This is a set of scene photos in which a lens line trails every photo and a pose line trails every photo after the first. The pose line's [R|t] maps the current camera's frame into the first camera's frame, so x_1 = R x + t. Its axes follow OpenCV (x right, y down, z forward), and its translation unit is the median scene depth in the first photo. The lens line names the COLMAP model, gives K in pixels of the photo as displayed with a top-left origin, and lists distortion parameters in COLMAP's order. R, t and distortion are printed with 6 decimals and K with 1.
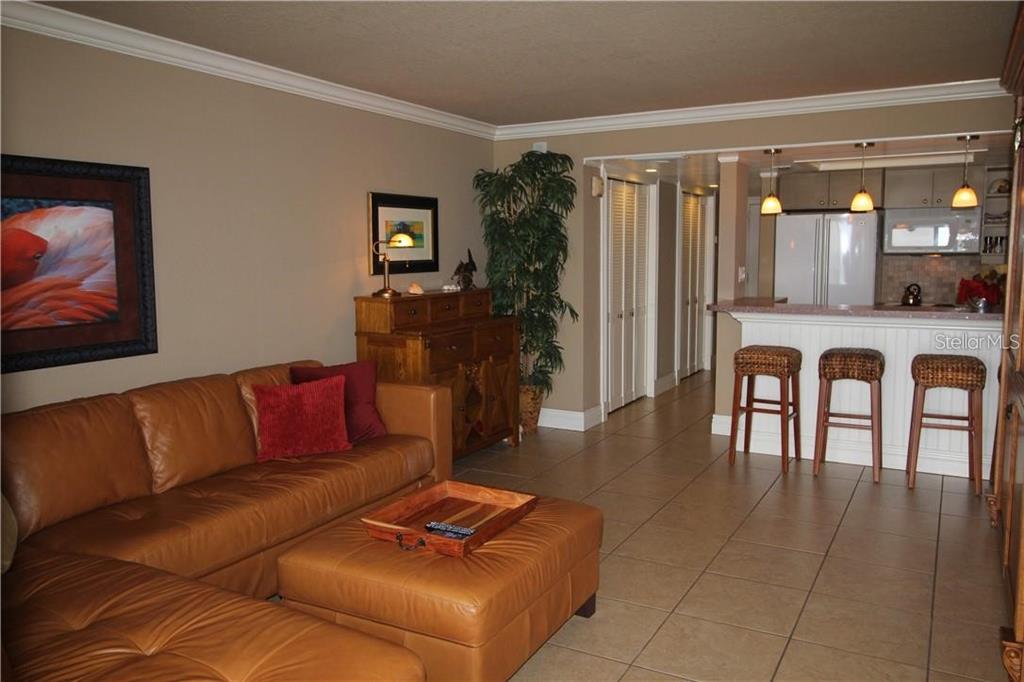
lens RADIAL K [[797.9, 0, 515.9], [0, 797.9, 339.9], [0, 0, 1]] dist [0.020012, -0.012969]
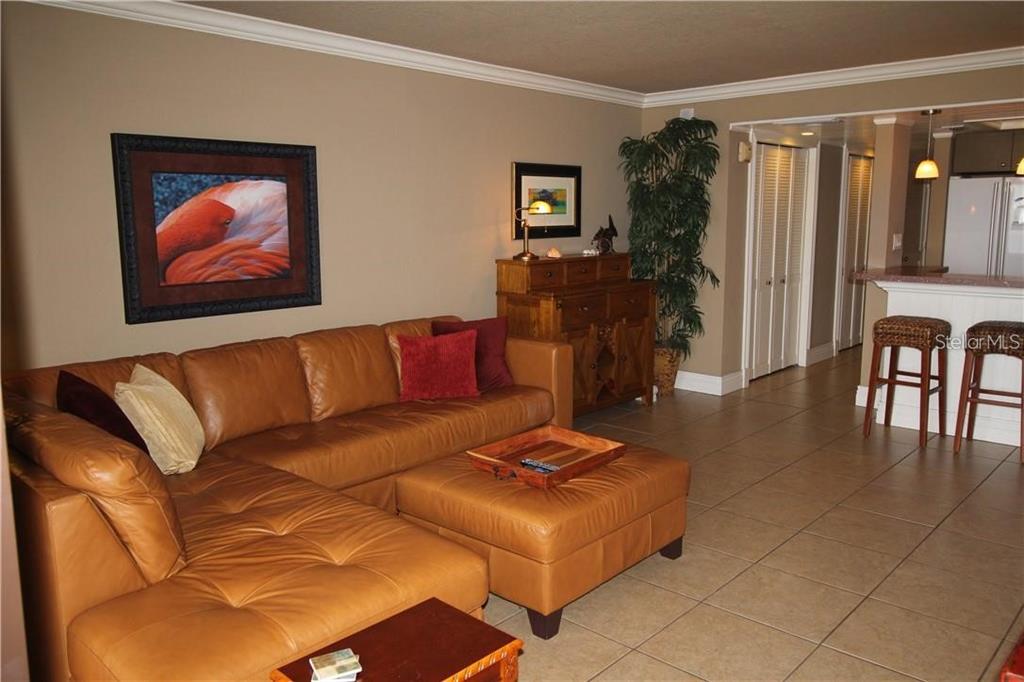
lens RADIAL K [[797.9, 0, 511.0], [0, 797.9, 341.0], [0, 0, 1]] dist [0.020012, -0.012969]
pose [[0.971680, 0.038553, -0.233134, 0.091301], [-0.027826, 0.998405, 0.049129, 0.003765], [0.234656, -0.041250, 0.971203, -0.070955]]
